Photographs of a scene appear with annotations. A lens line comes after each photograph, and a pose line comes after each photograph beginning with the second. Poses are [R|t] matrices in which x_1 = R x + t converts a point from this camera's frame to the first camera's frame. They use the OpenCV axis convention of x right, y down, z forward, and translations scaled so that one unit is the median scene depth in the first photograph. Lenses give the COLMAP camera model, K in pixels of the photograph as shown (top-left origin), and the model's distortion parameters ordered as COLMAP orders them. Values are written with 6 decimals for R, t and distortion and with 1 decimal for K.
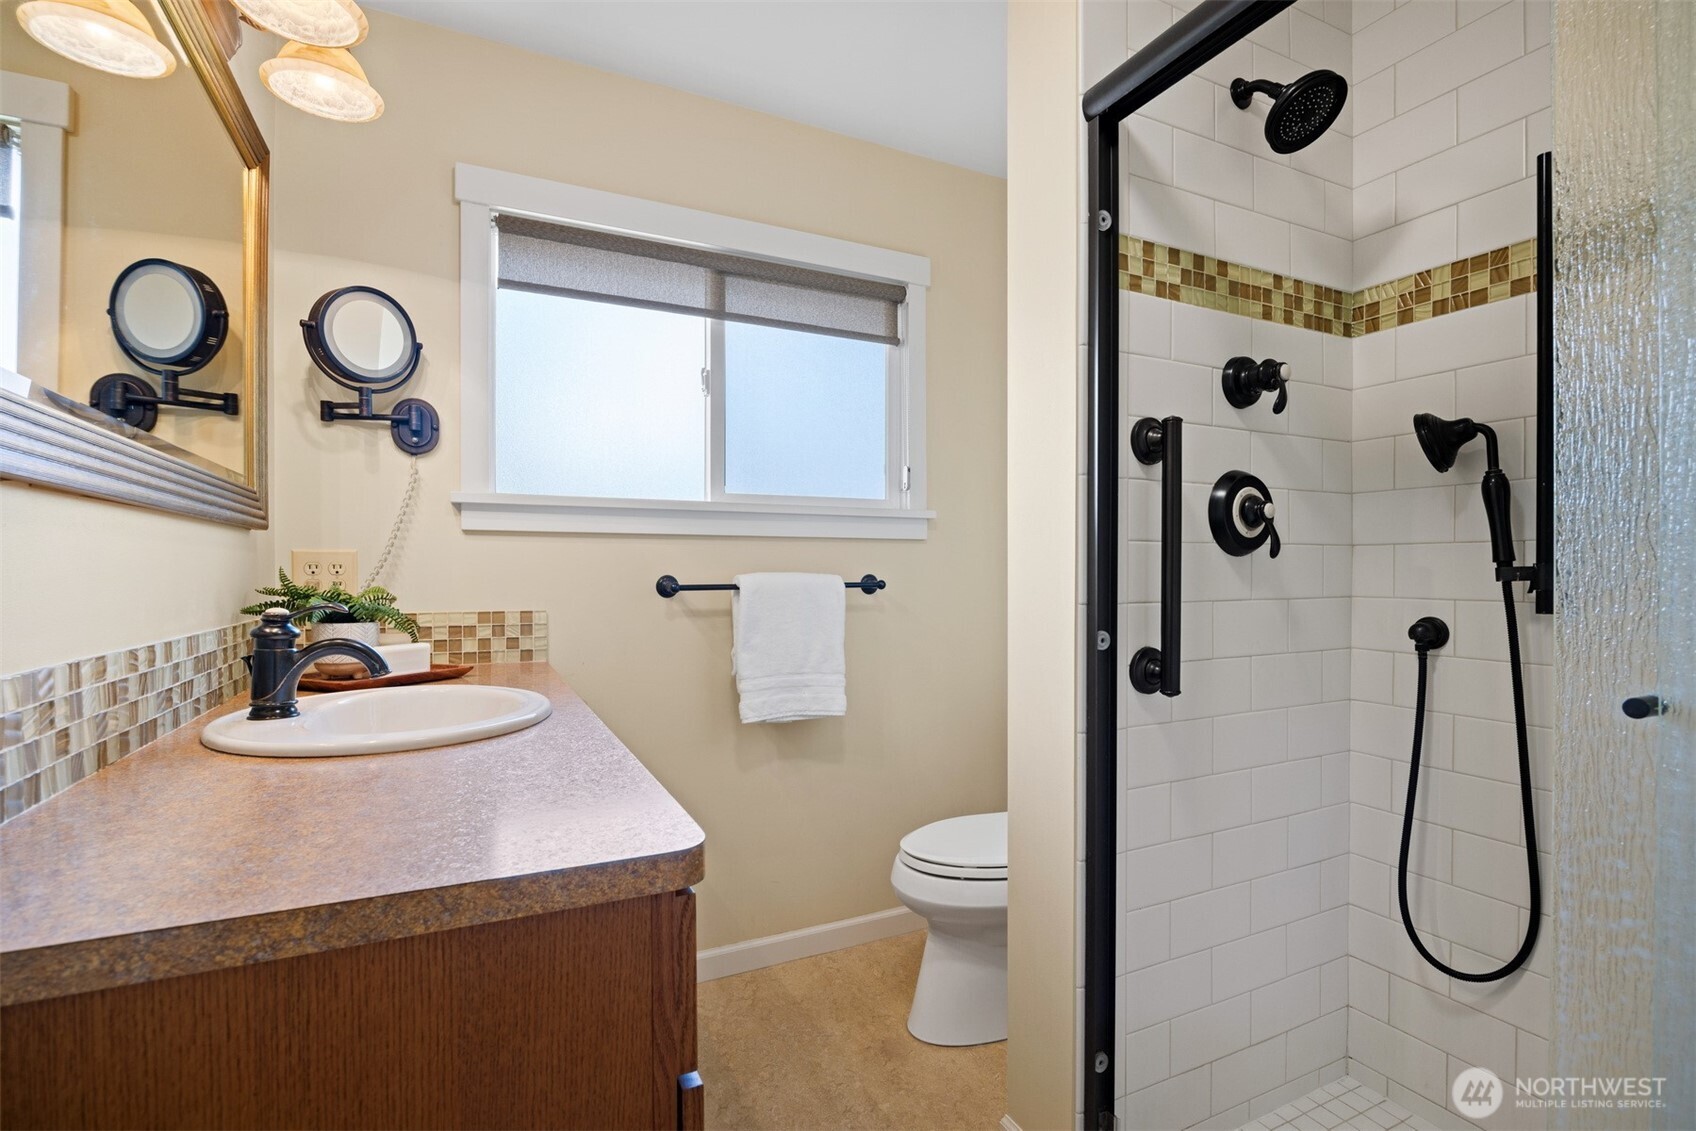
lens RADIAL K [[775.7, 0, 847.1], [0, 775.7, 569.2], [0, 0, 1]] dist [-0.003608, -0.000648]
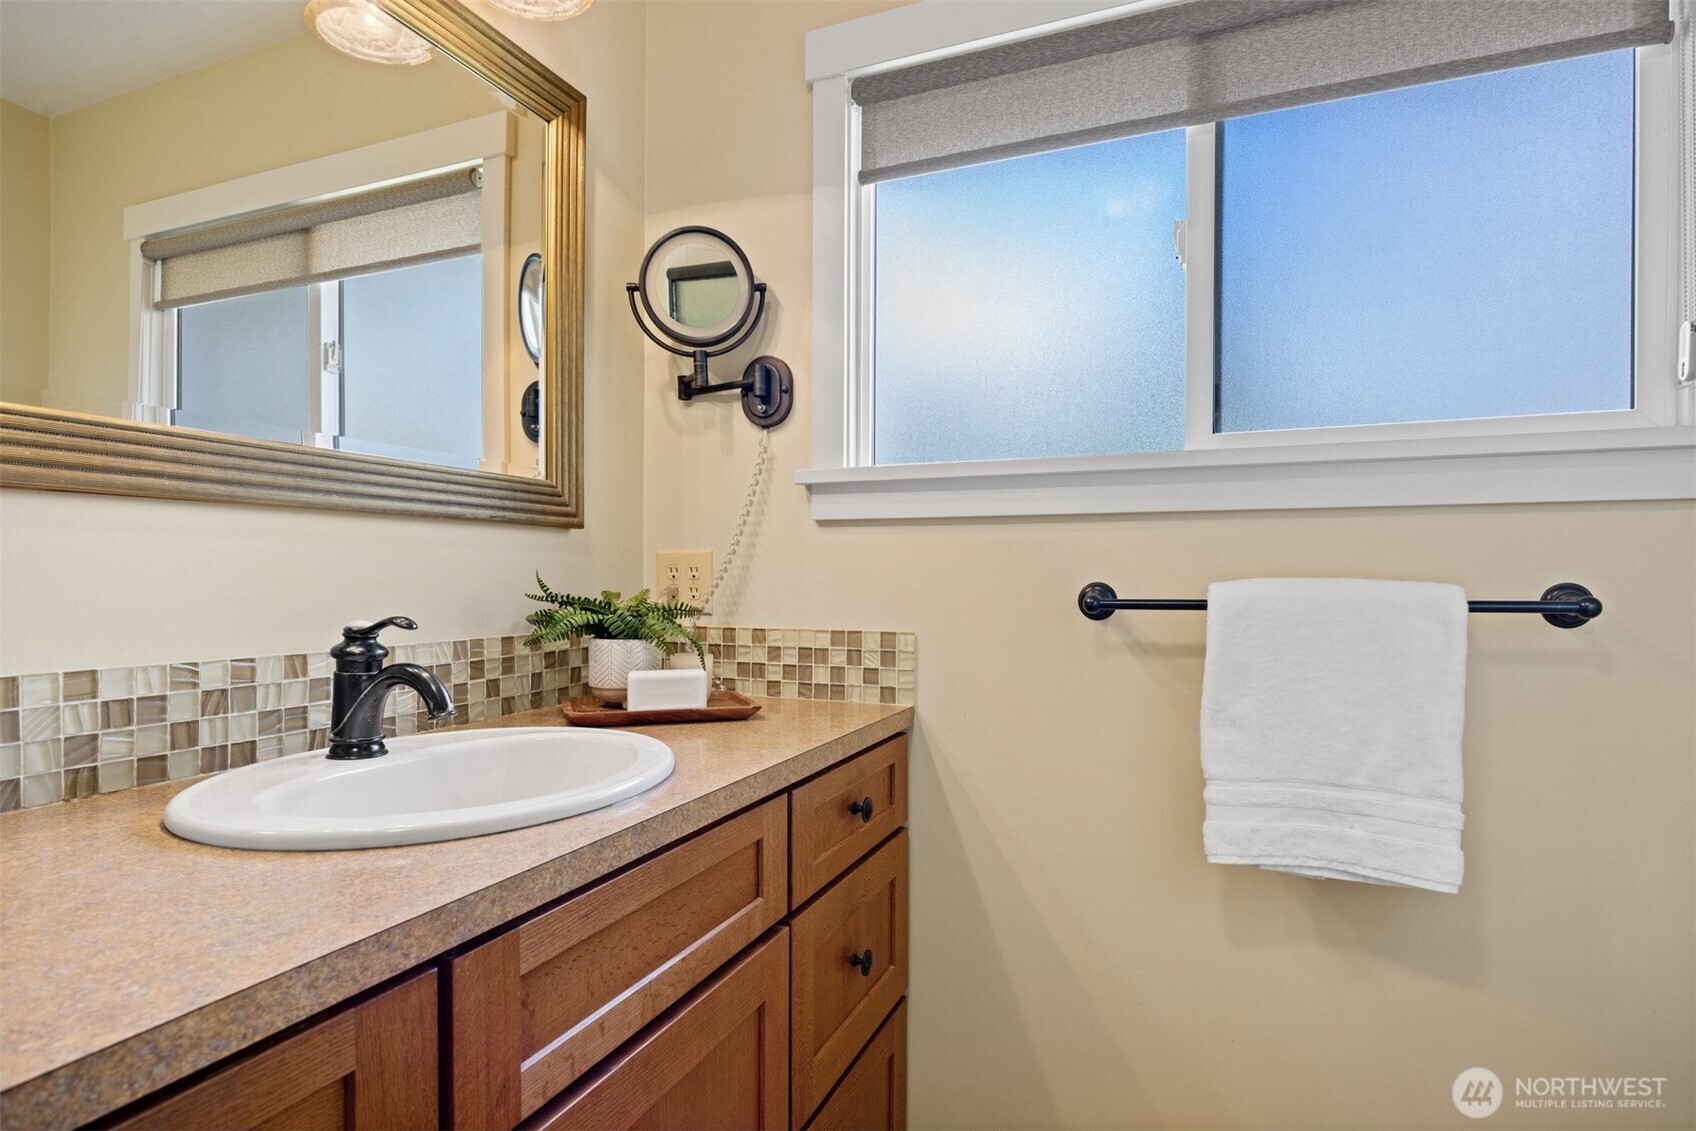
lens RADIAL K [[901.7, 0, 845.7], [0, 901.7, 576.6], [0, 0, 1]] dist [0.004498, 0.002115]
pose [[0.659149, 0.002296, -0.752009, 0.181725], [0.001656, 0.999988, 0.004505, -0.000034], [0.752011, -0.004215, 0.659137, 0.443148]]
